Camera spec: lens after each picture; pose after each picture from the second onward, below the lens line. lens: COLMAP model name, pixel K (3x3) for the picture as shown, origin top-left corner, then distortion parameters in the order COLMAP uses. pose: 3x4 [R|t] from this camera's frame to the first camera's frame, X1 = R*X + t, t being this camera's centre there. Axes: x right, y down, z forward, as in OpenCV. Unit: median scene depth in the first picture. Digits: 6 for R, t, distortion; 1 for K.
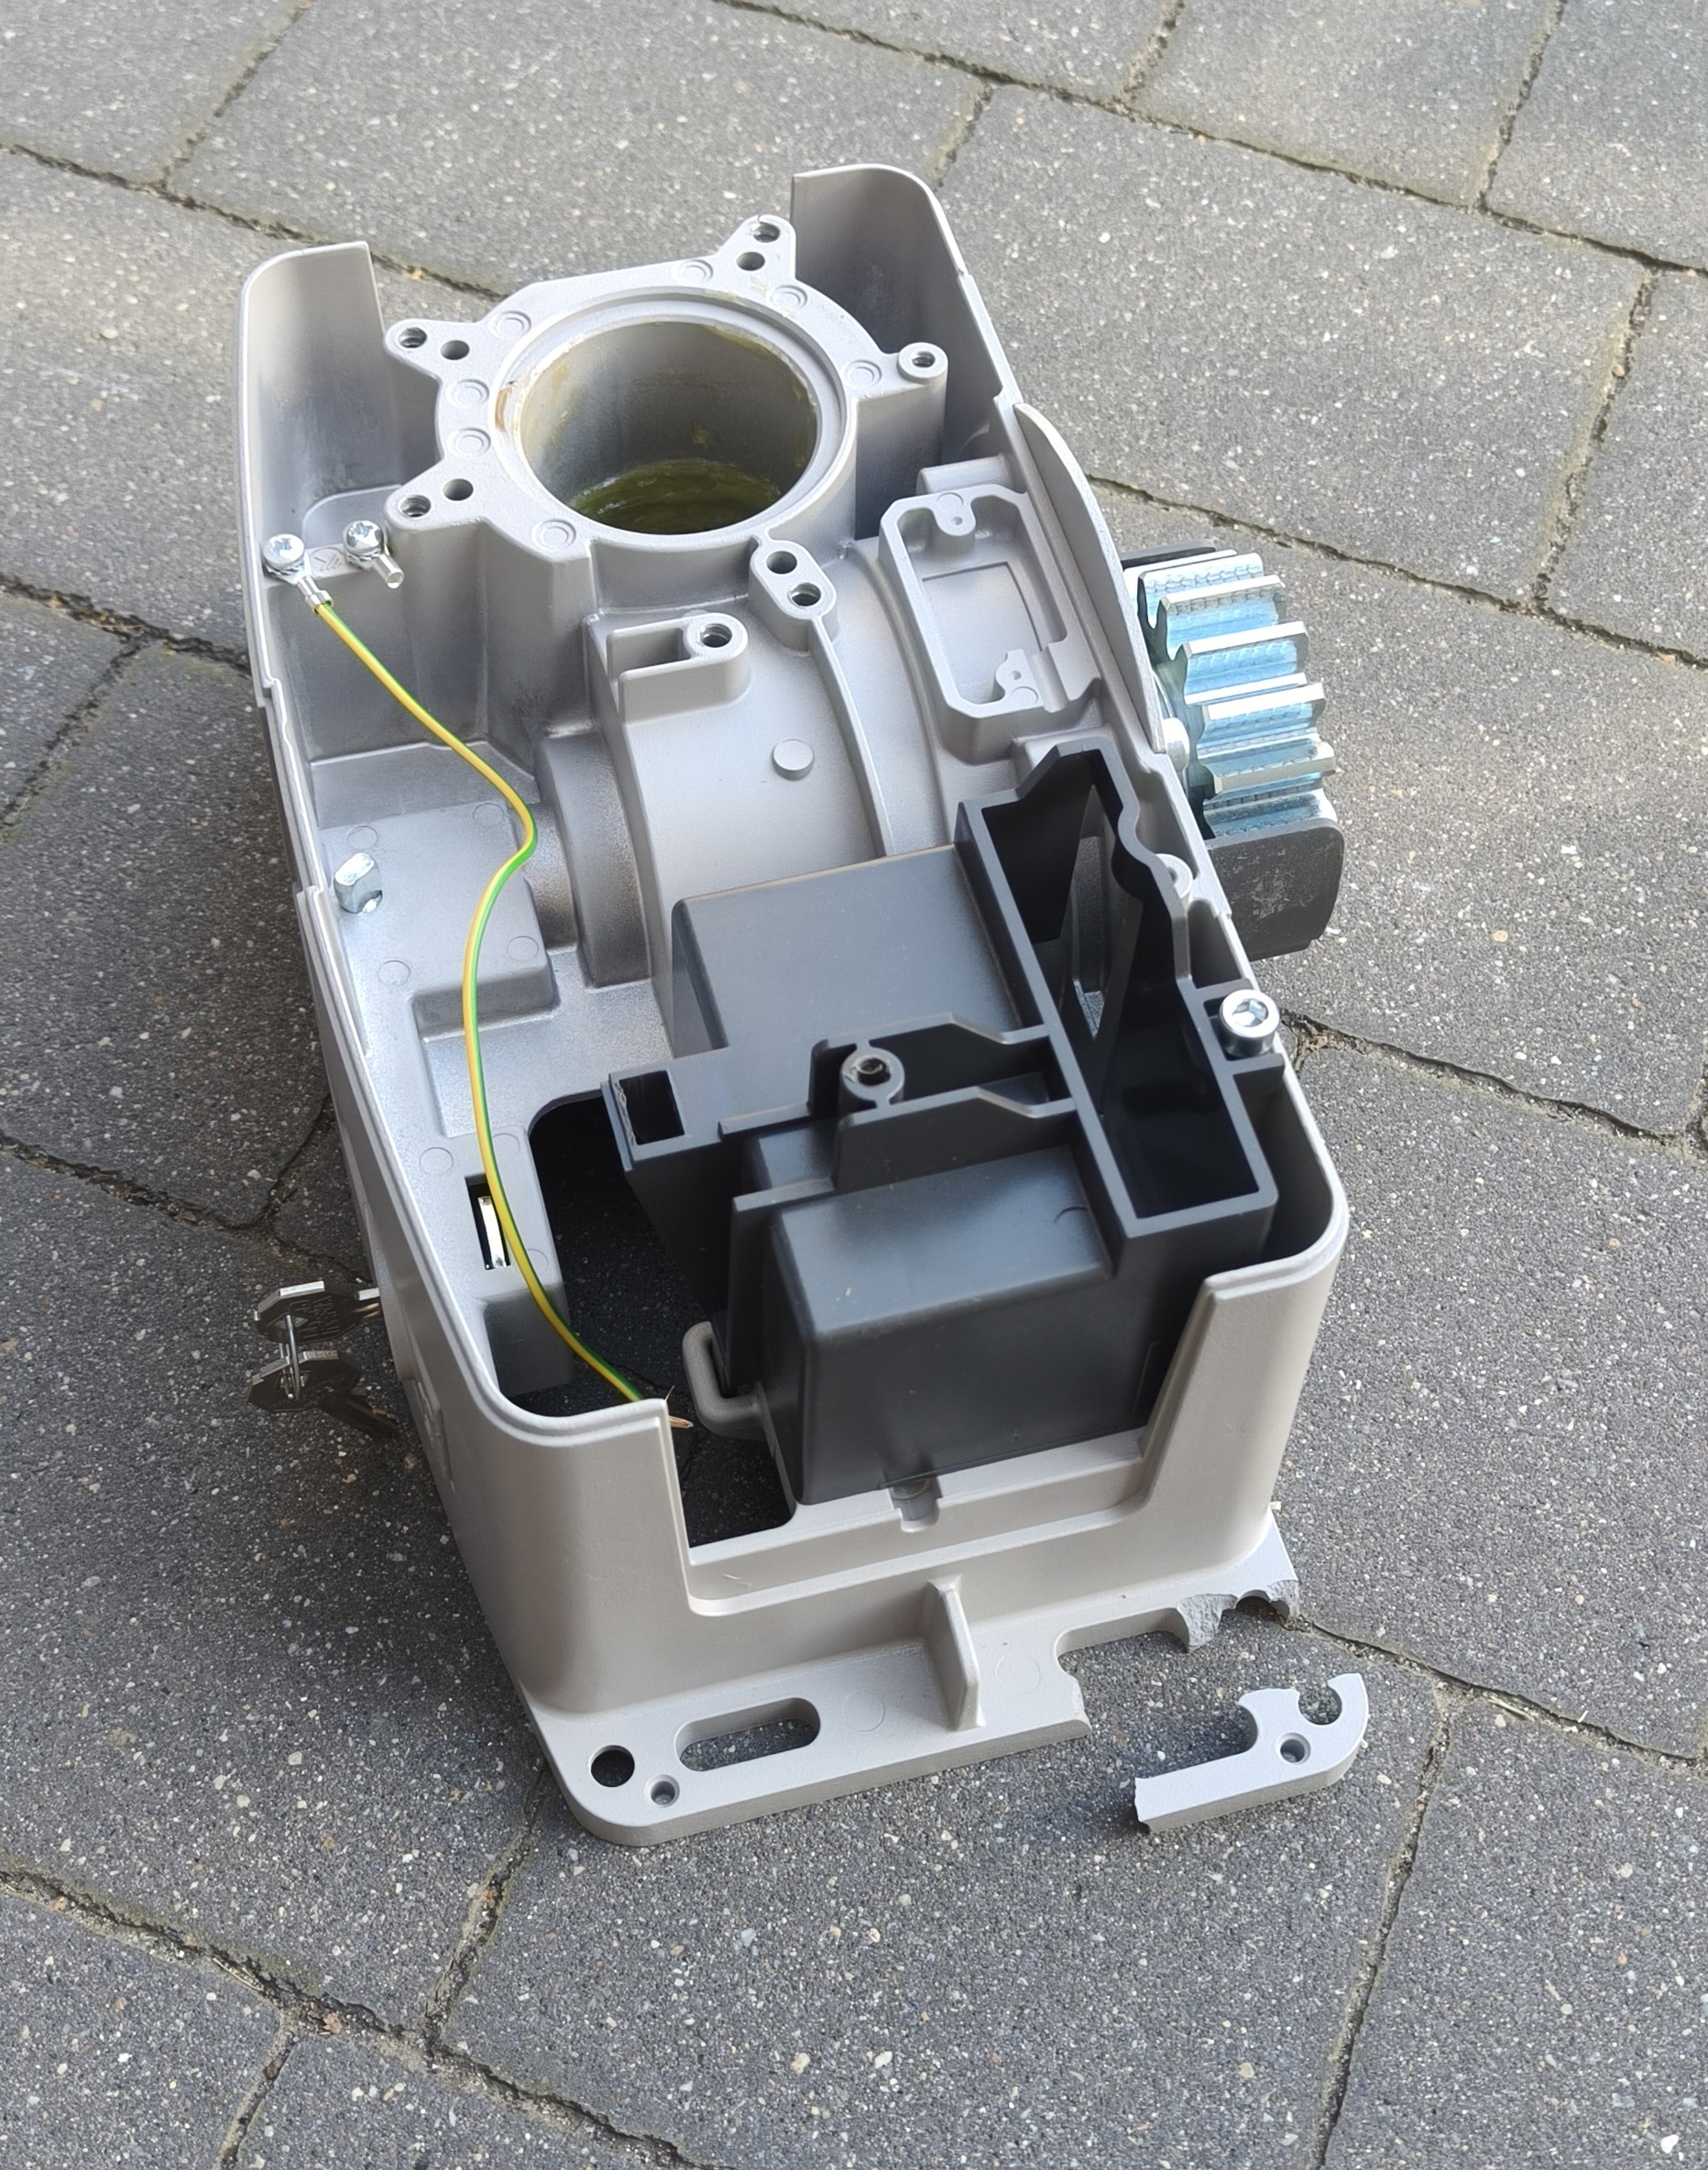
lens RADIAL K [[2582.7, 0, 843.6], [0, 2582.7, 1319.1], [0, 0, 1]] dist [0.060233, -0.157685]
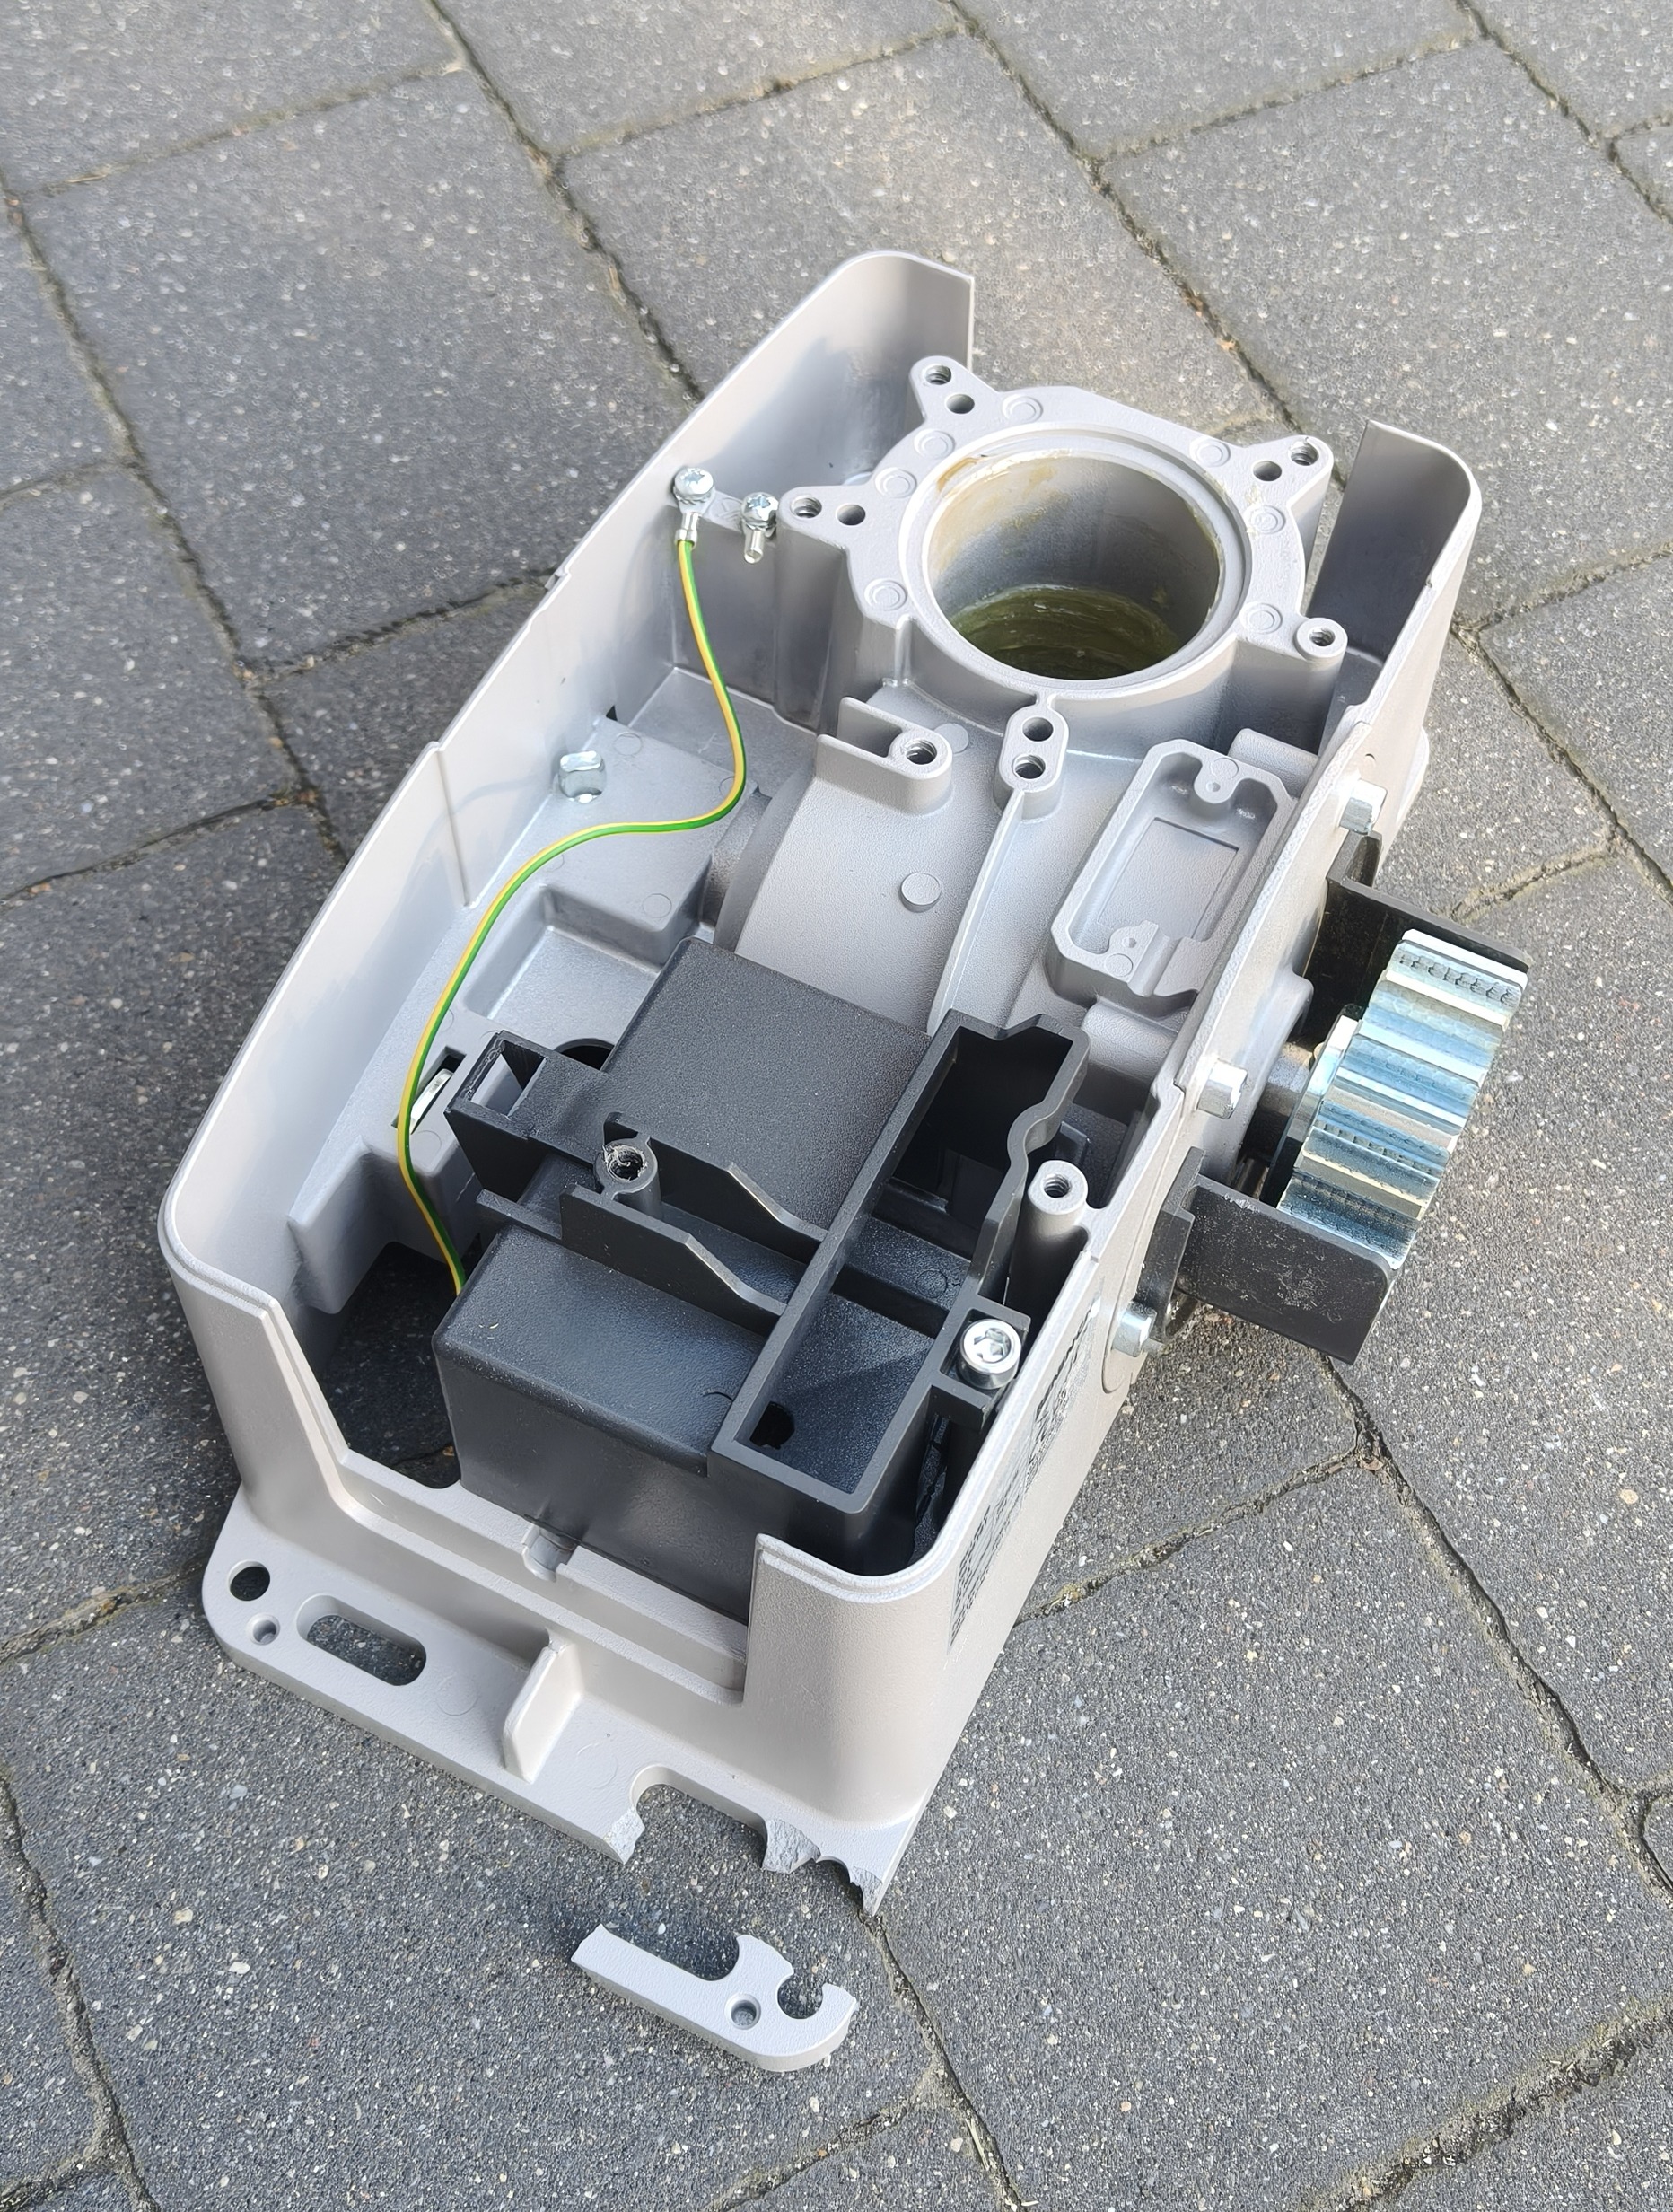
lens RADIAL K [[2582.8, 0, 836.5], [0, 2582.8, 1106.0], [0, 0, 1]] dist [0.023702, -0.121076]
pose [[0.749390, 0.563669, -0.347407, 0.332117], [-0.580295, 0.811779, 0.065363, -0.184033], [0.318860, 0.152616, 0.935434, 0.056865]]
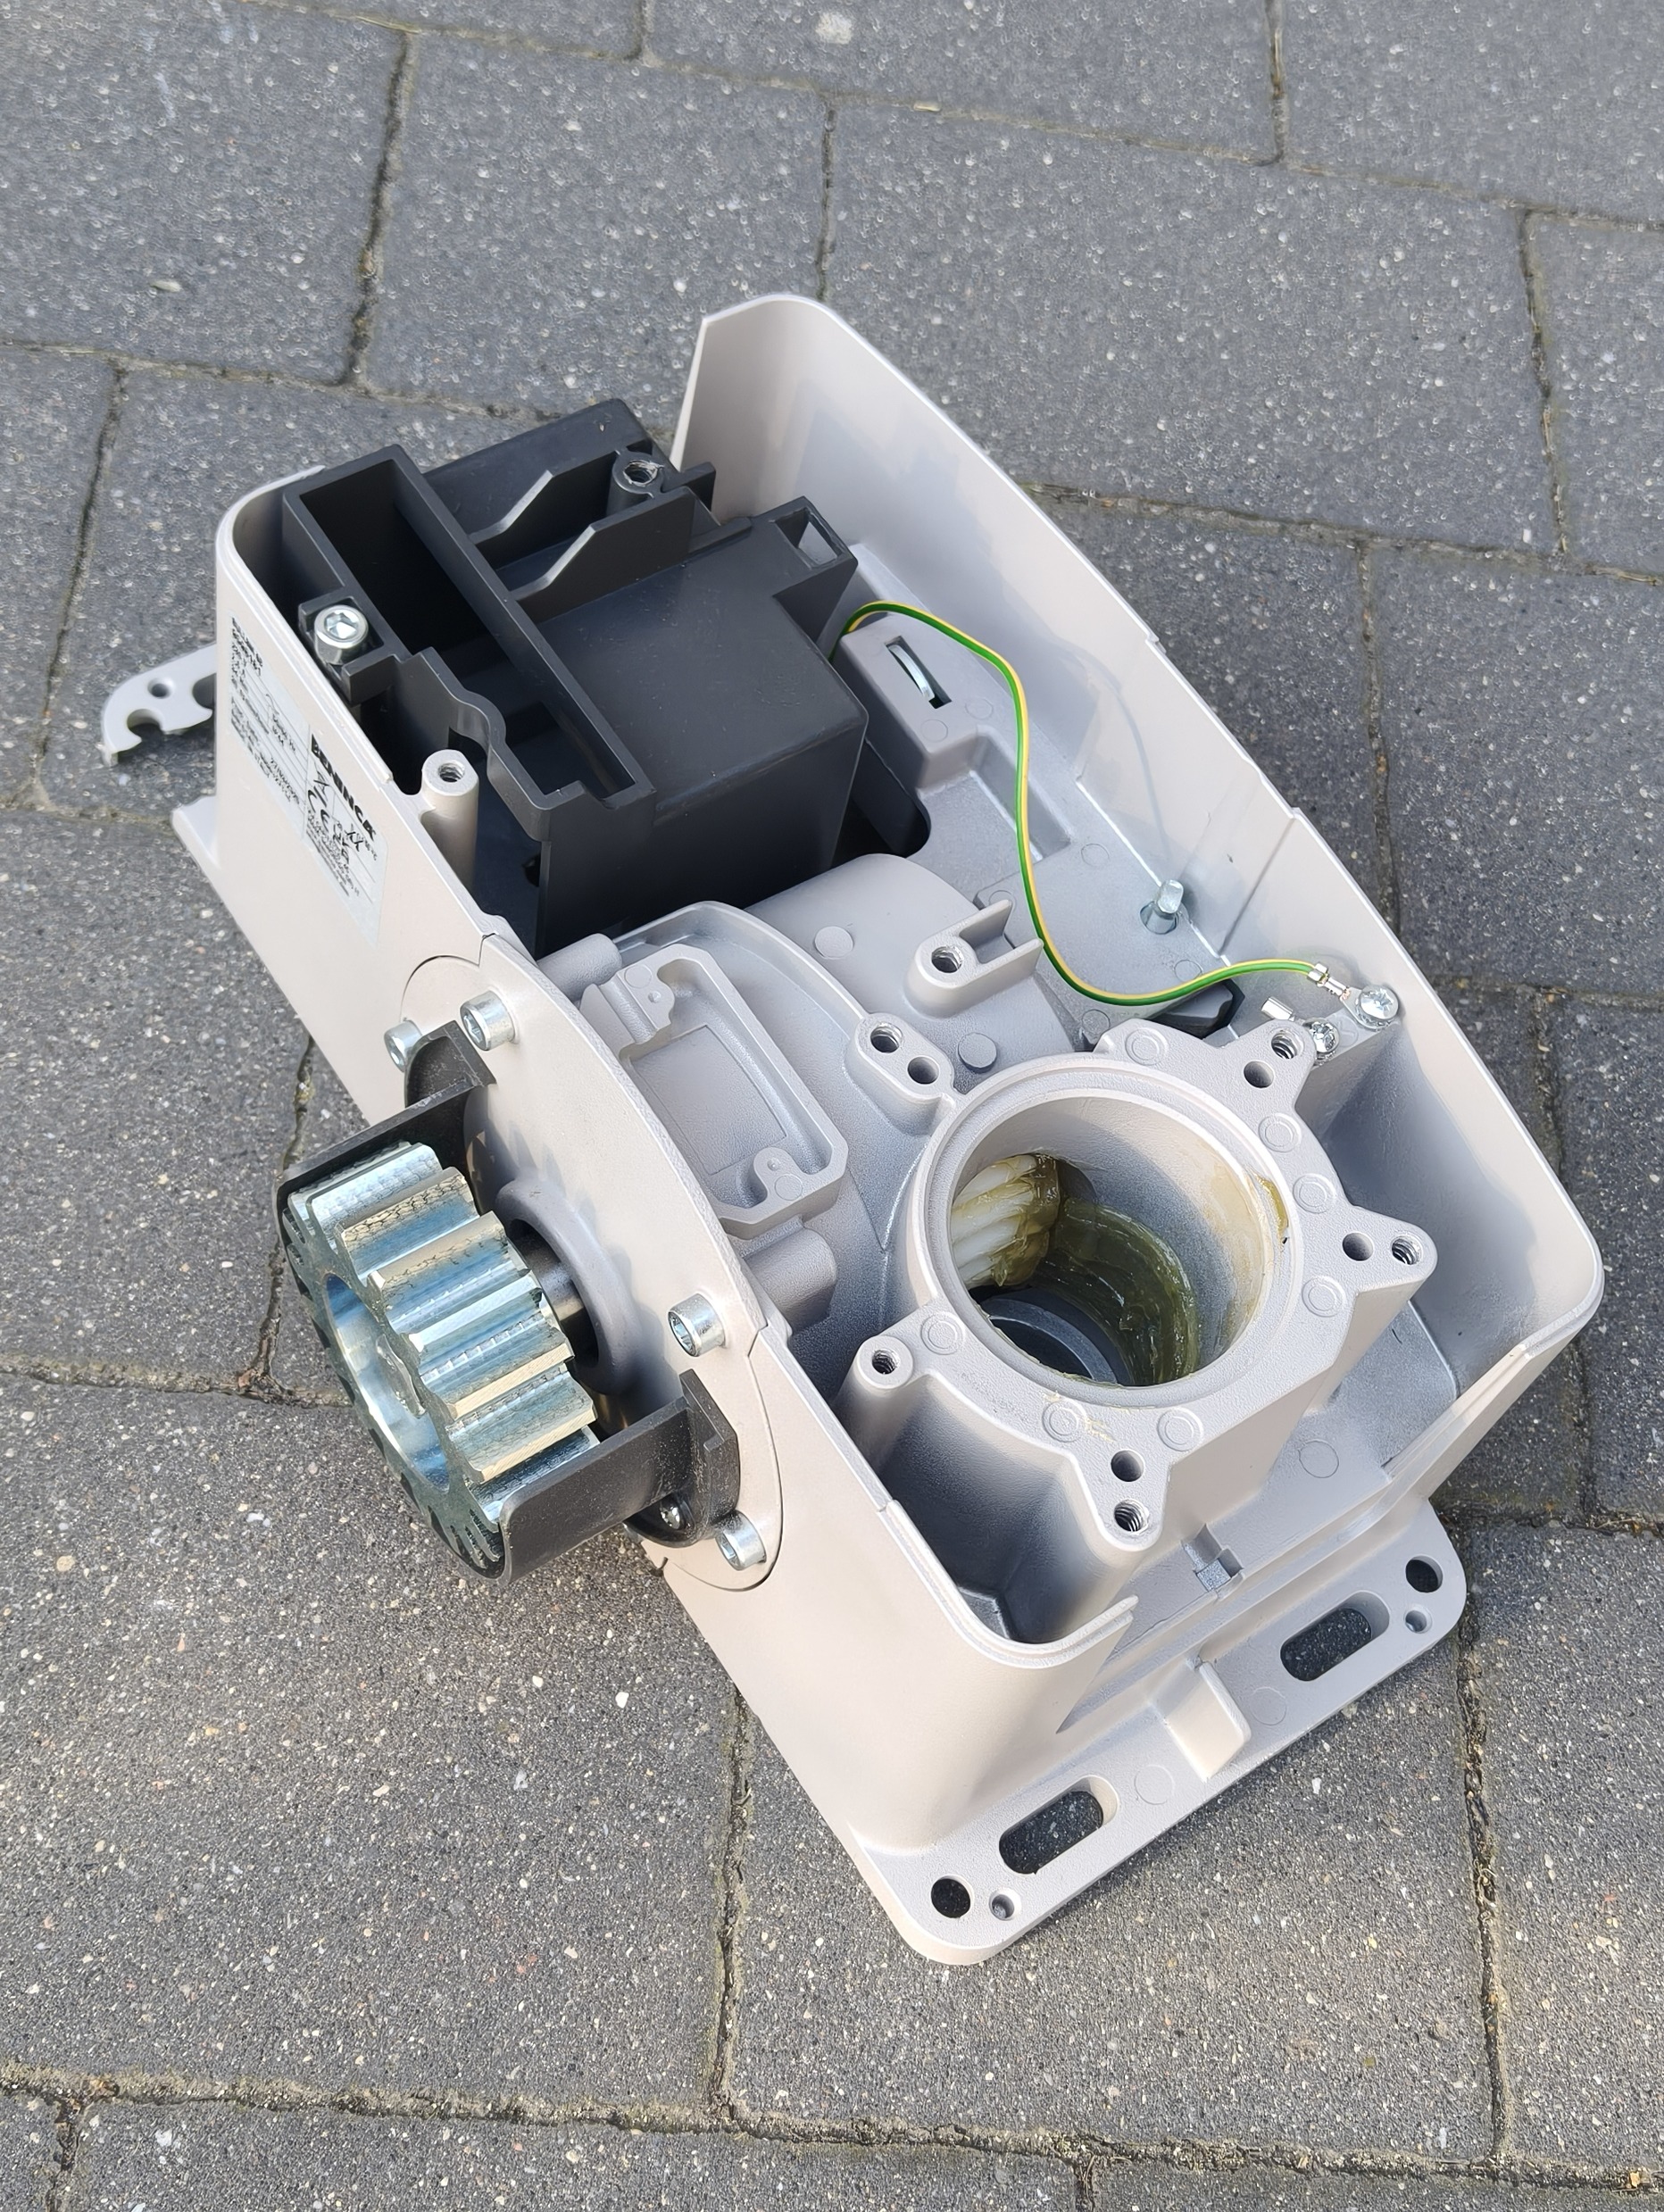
lens RADIAL K [[2579.5, 0, 822.0], [0, 2579.5, 1179.7], [0, 0, 1]] dist [0.021415, -0.085168]
pose [[-0.925582, 0.217115, -0.310094, 0.304526], [-0.378481, -0.545915, 0.747482, -0.973526], [-0.006995, 0.809221, 0.587463, 0.444599]]
